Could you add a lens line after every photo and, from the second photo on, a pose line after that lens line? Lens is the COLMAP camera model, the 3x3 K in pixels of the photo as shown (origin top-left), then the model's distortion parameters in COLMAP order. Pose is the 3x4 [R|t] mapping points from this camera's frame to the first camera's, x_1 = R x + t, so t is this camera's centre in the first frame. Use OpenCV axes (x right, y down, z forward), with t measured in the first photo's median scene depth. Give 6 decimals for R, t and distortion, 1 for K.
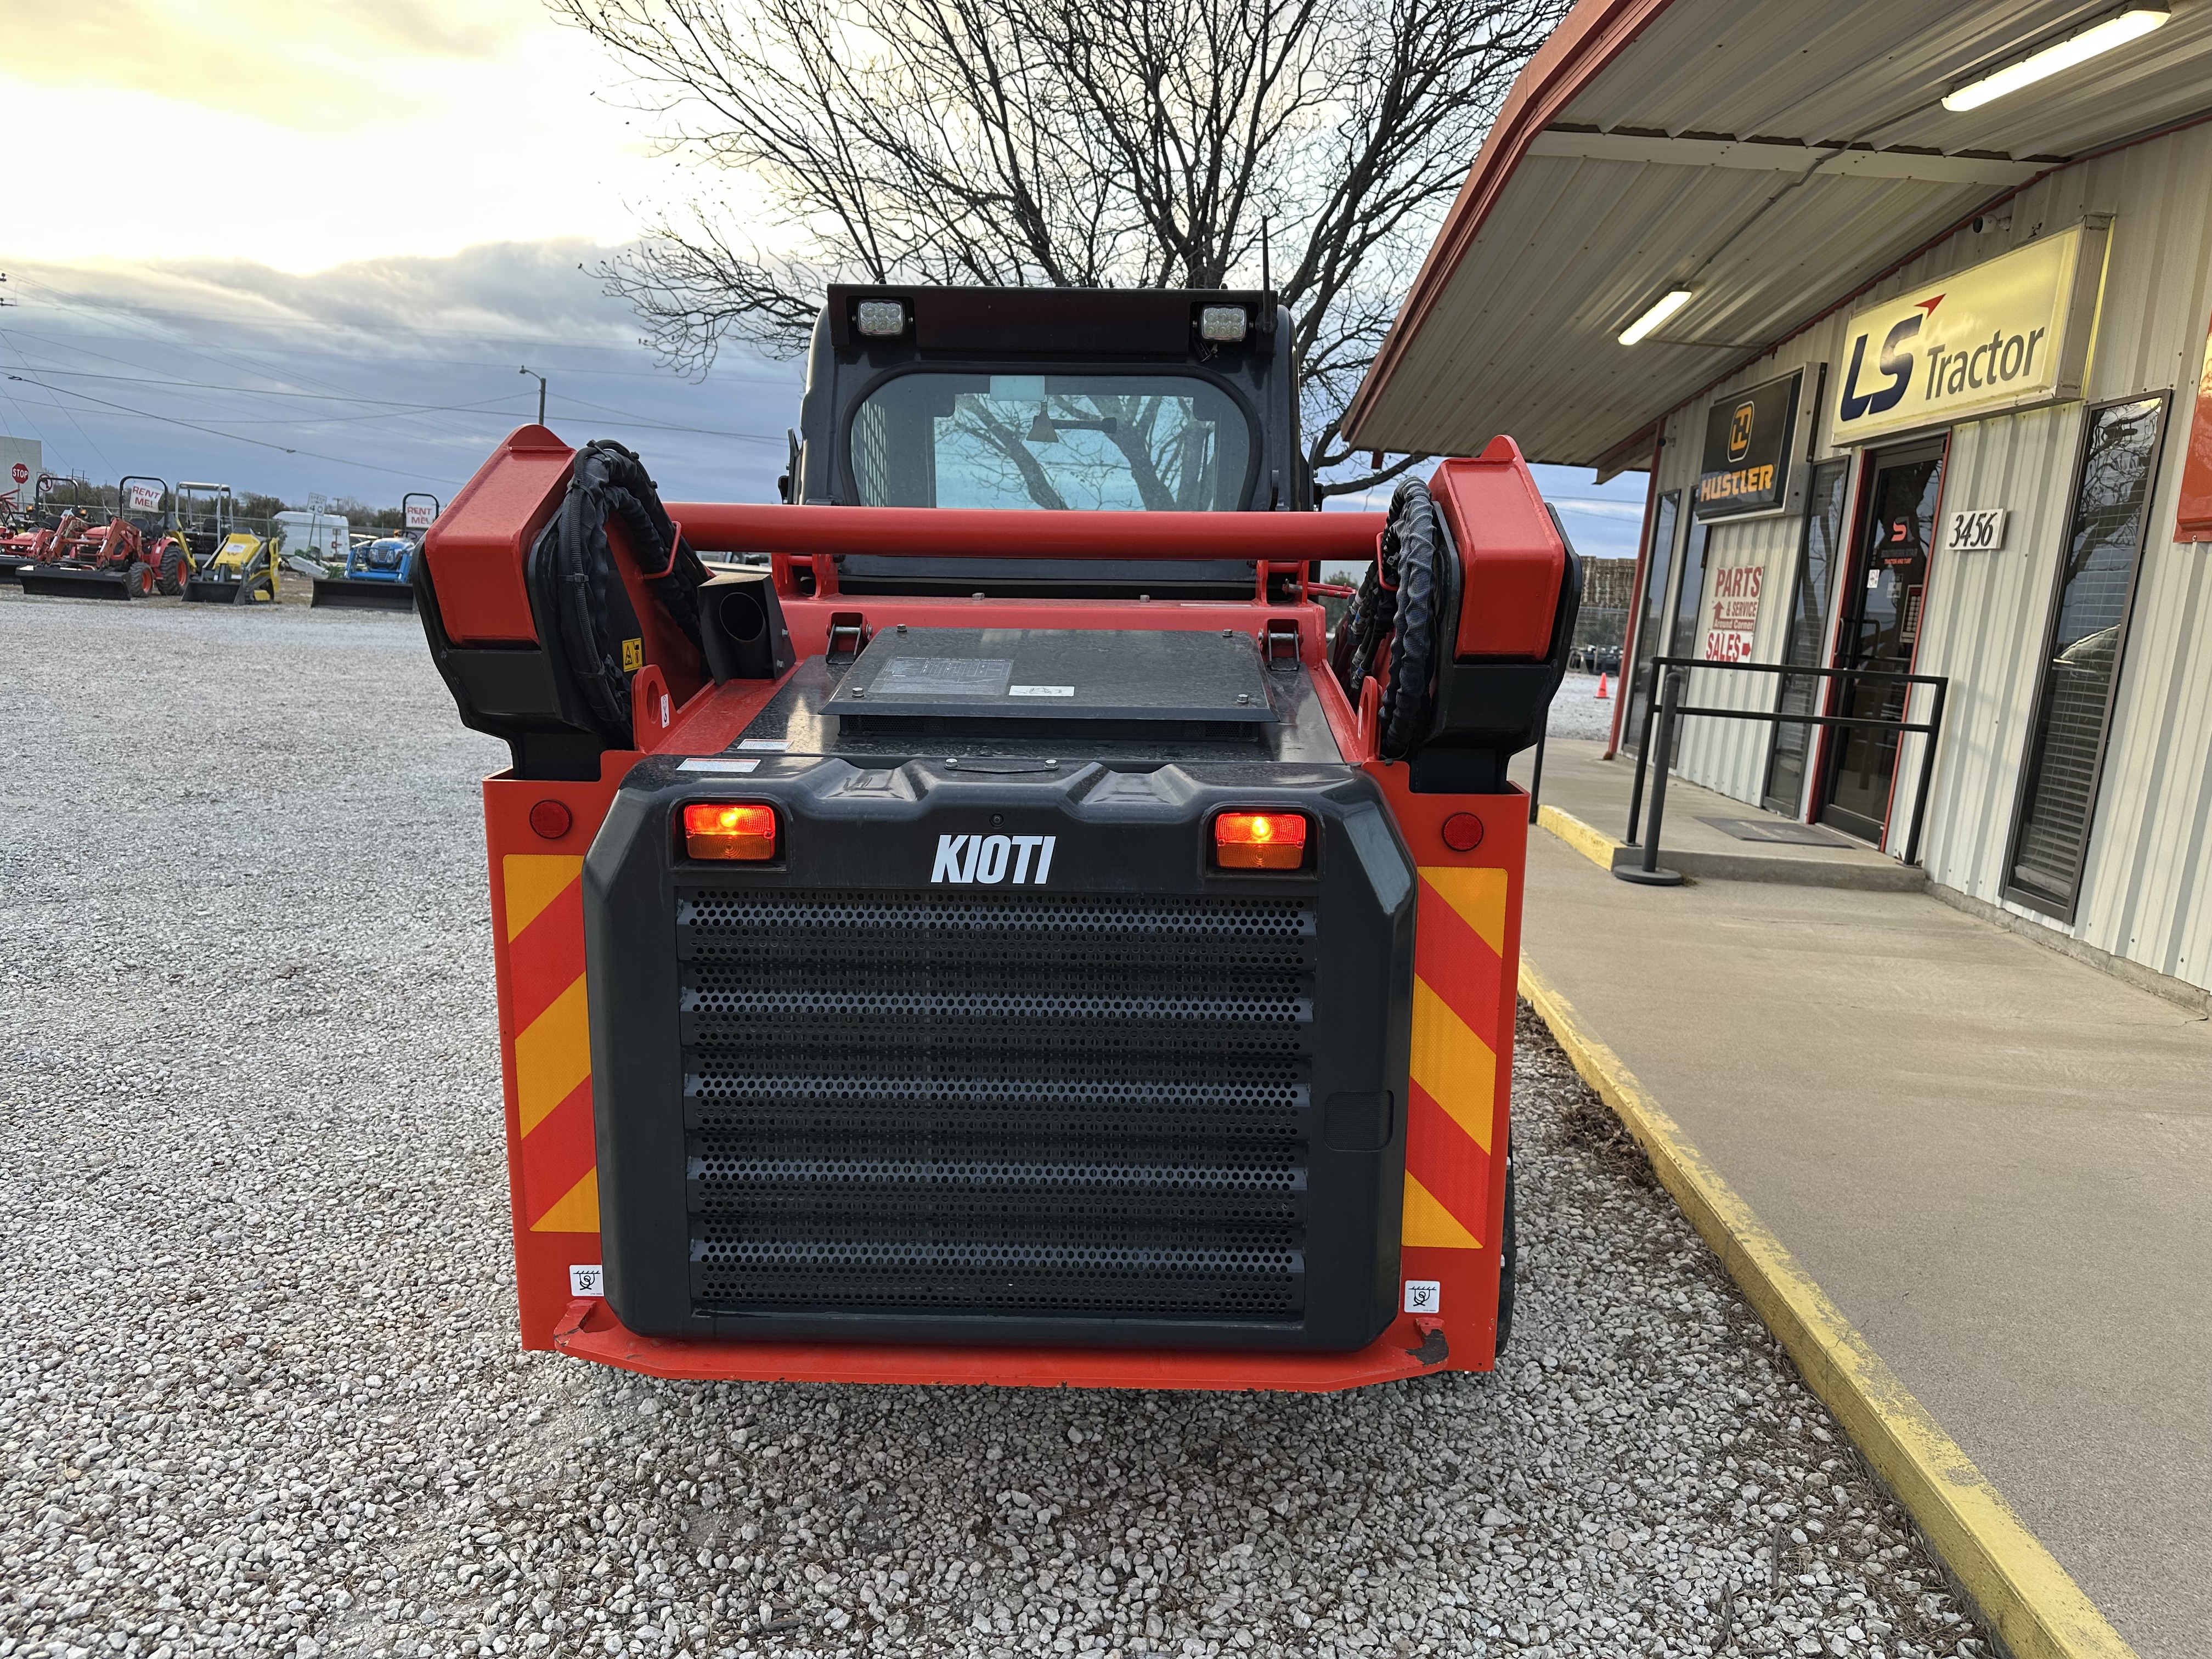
lens RADIAL K [[1533.3, 0, 1117.6], [0, 1533.3, 821.3], [0, 0, 1]] dist [0.130921, -0.157586]
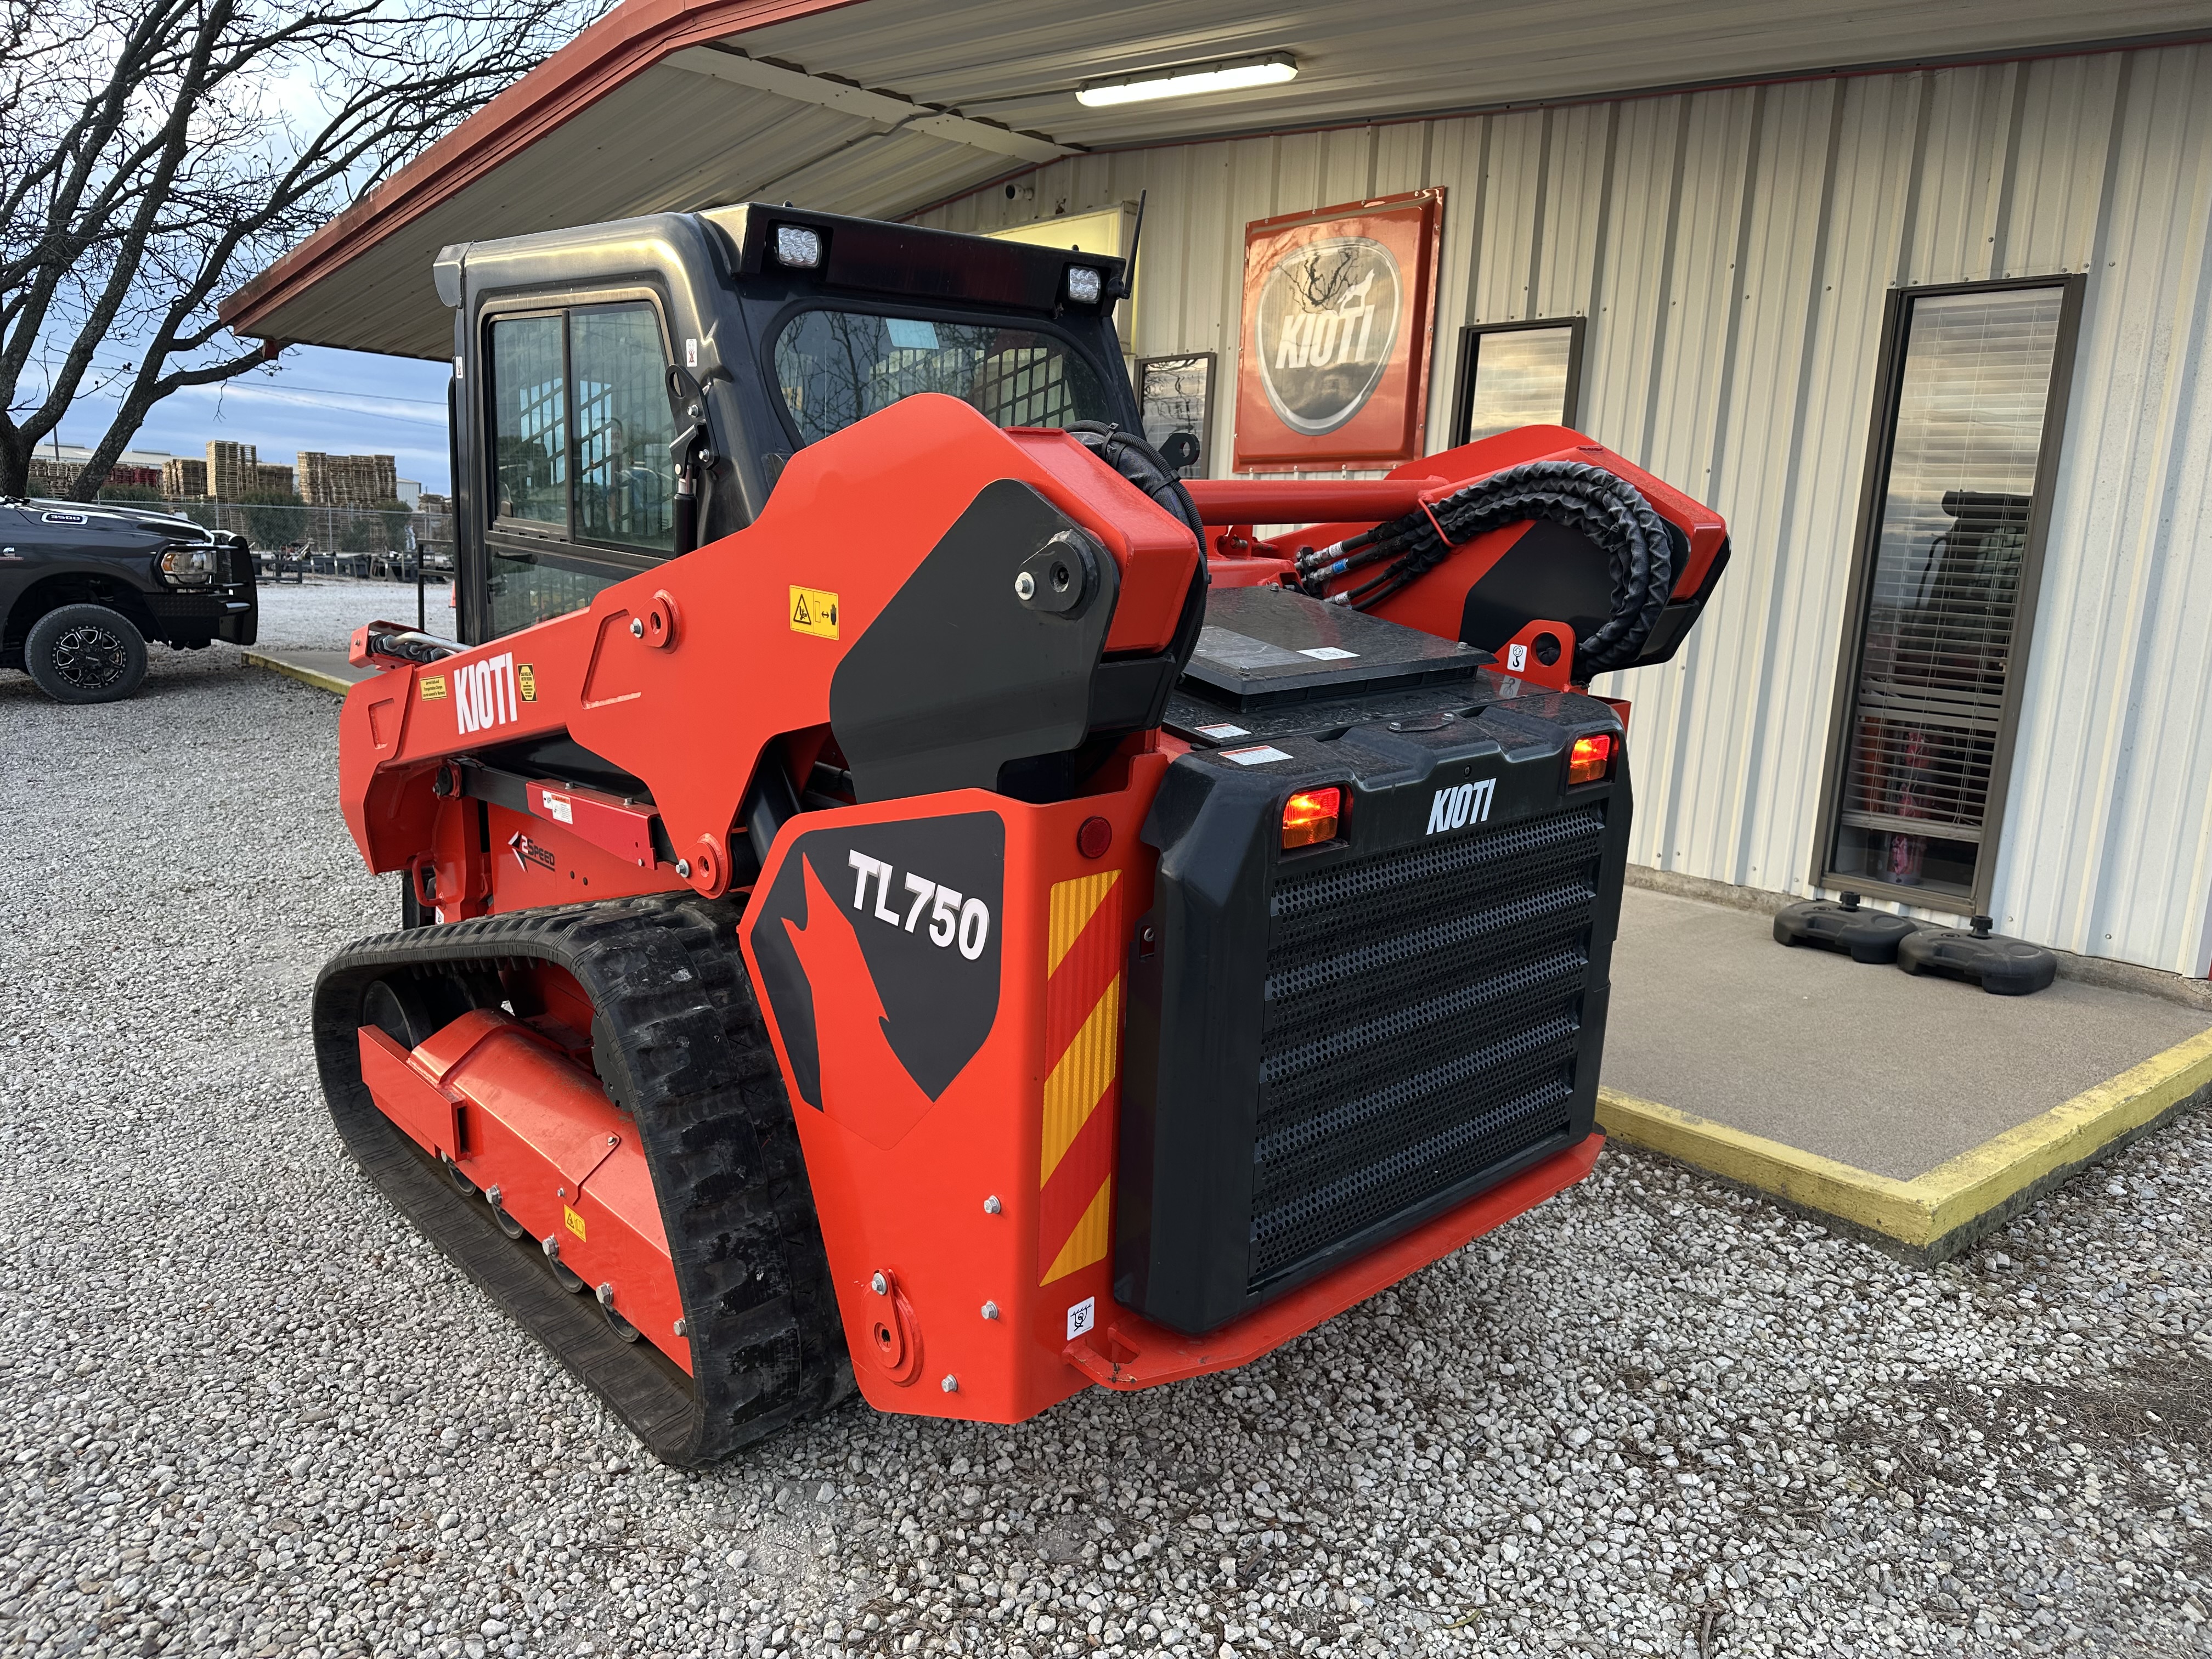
lens RADIAL K [[1533.3, 0, 1117.6], [0, 1533.3, 821.3], [0, 0, 1]] dist [0.130921, -0.157586]
pose [[0.723912, -0.158239, 0.671500, -0.912058], [0.115843, 0.987401, 0.107796, -0.102691], [-0.680097, -0.000247, 0.733122, 0.298202]]
